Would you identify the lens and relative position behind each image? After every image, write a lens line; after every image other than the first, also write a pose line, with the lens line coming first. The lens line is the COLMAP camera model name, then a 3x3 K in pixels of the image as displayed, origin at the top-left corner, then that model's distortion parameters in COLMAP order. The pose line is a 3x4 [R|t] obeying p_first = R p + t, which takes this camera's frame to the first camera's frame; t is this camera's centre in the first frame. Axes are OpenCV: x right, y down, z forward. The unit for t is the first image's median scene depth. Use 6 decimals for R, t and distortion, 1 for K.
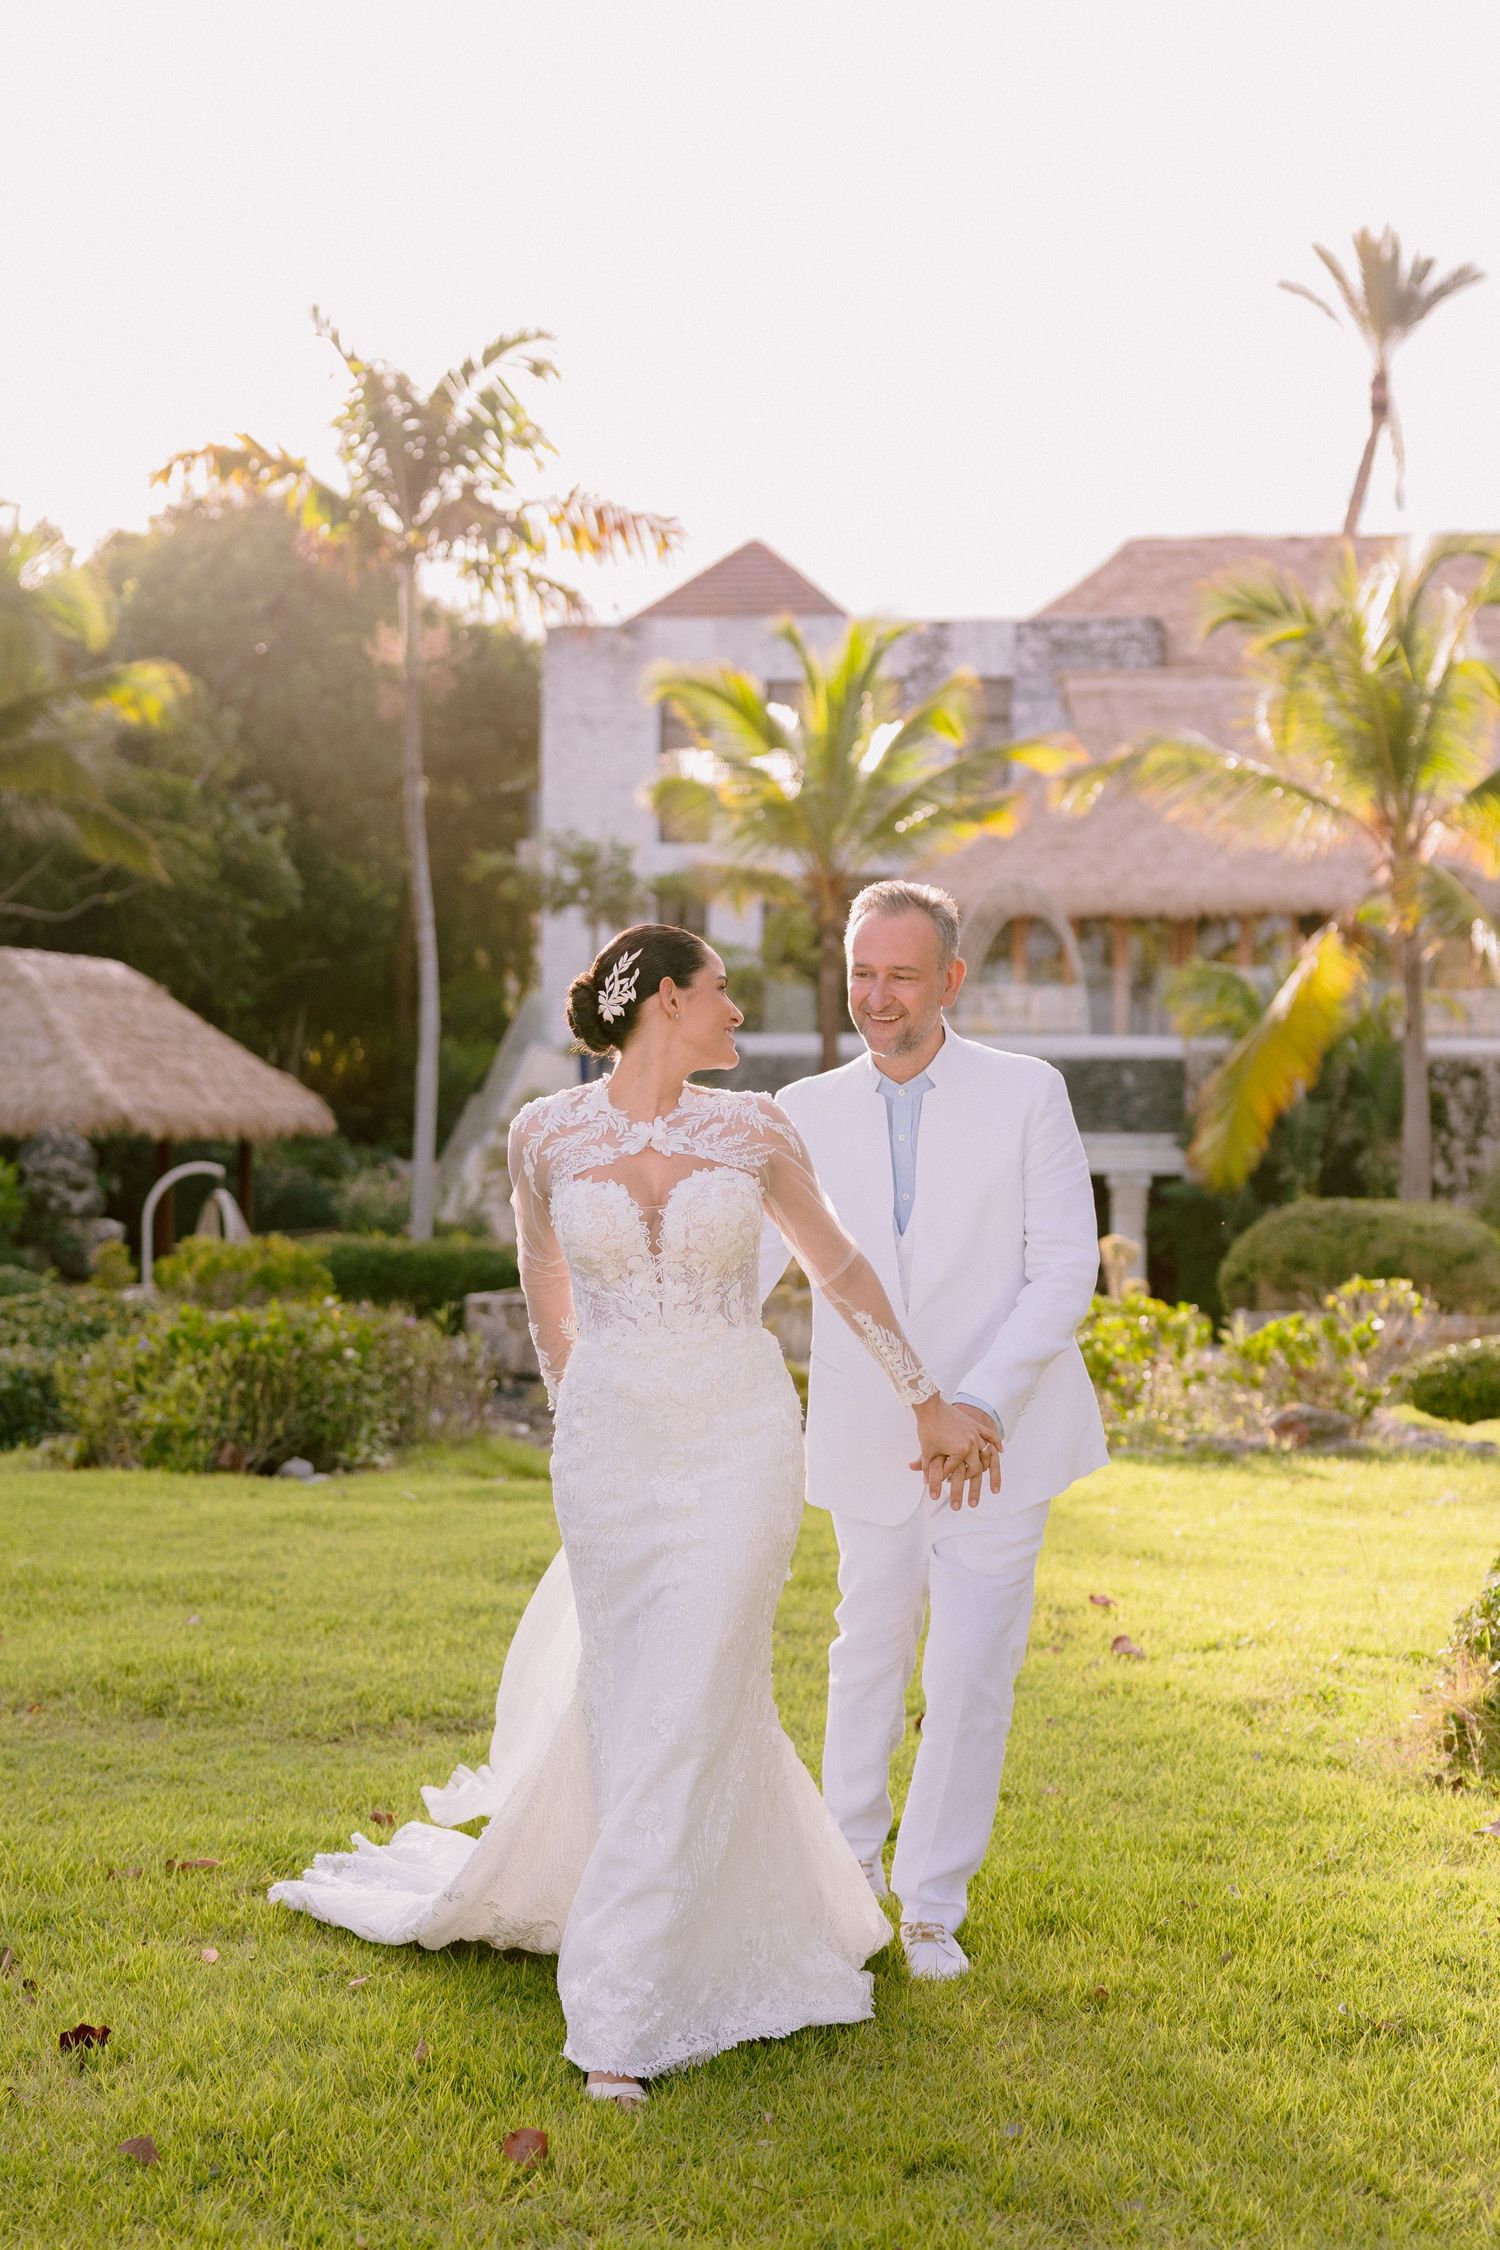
lens RADIAL K [[3922.0, 0, 760.2], [0, 3922.0, 1130.2], [0, 0, 1]] dist [0.112010, 0.000000]
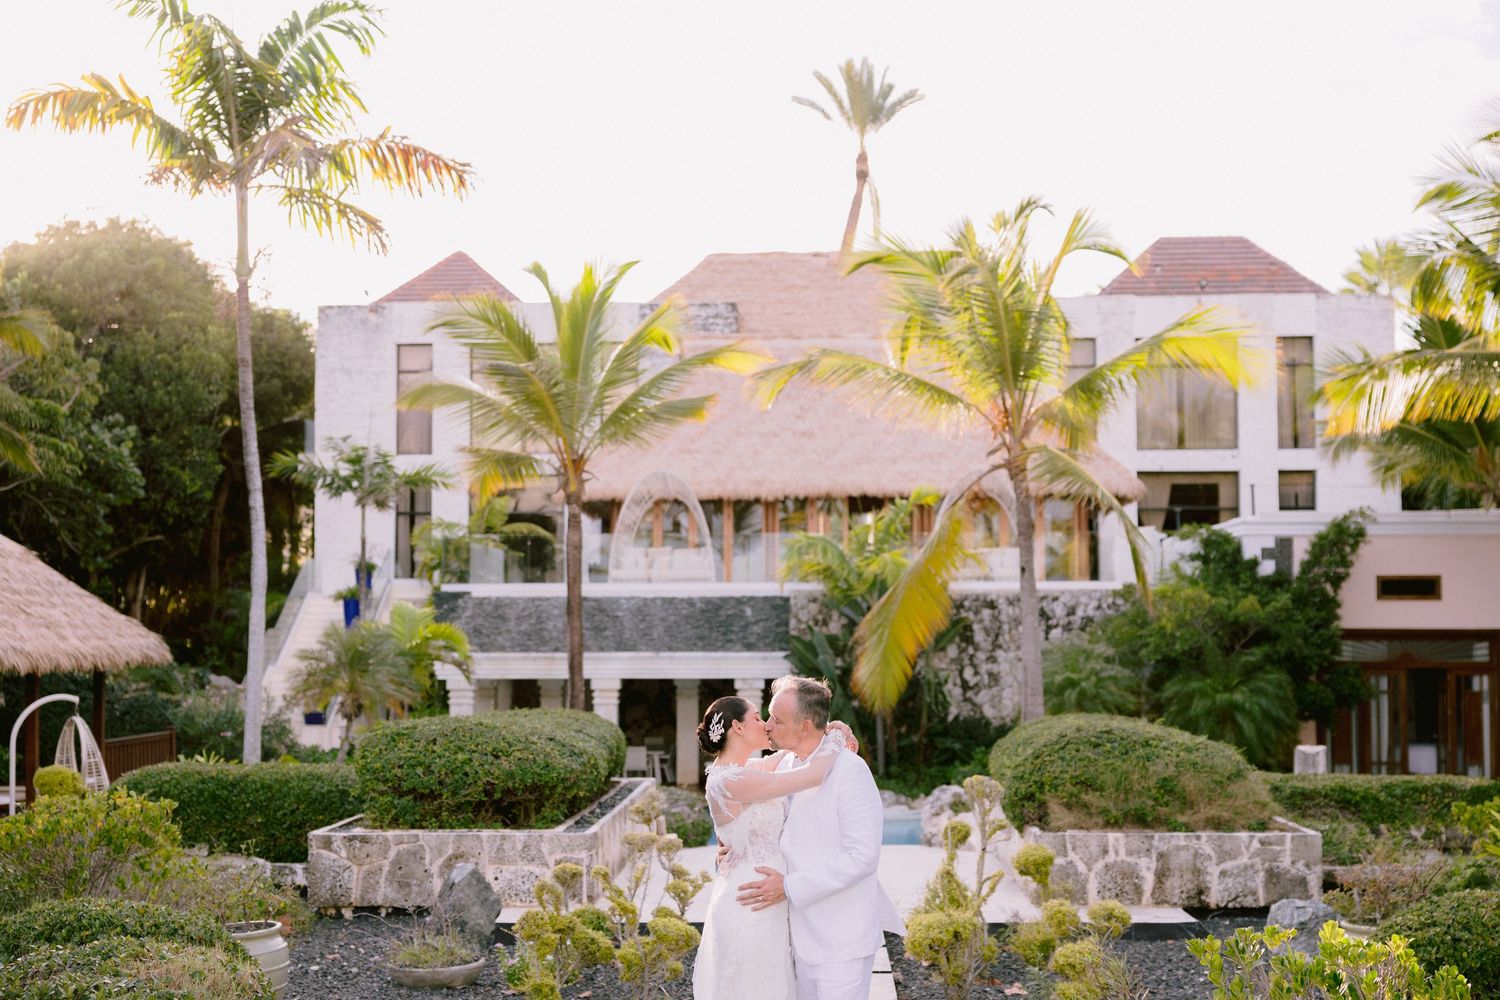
lens RADIAL K [[2255.7, 0, 746.1], [0, 2255.7, 501.0], [0, 0, 1]] dist [0.038015, 0.000000]
pose [[0.989511, -0.006158, 0.144323, -0.023101], [0.014959, 0.998088, -0.059977, -0.004077], [-0.143678, 0.061507, 0.987711, 0.191590]]
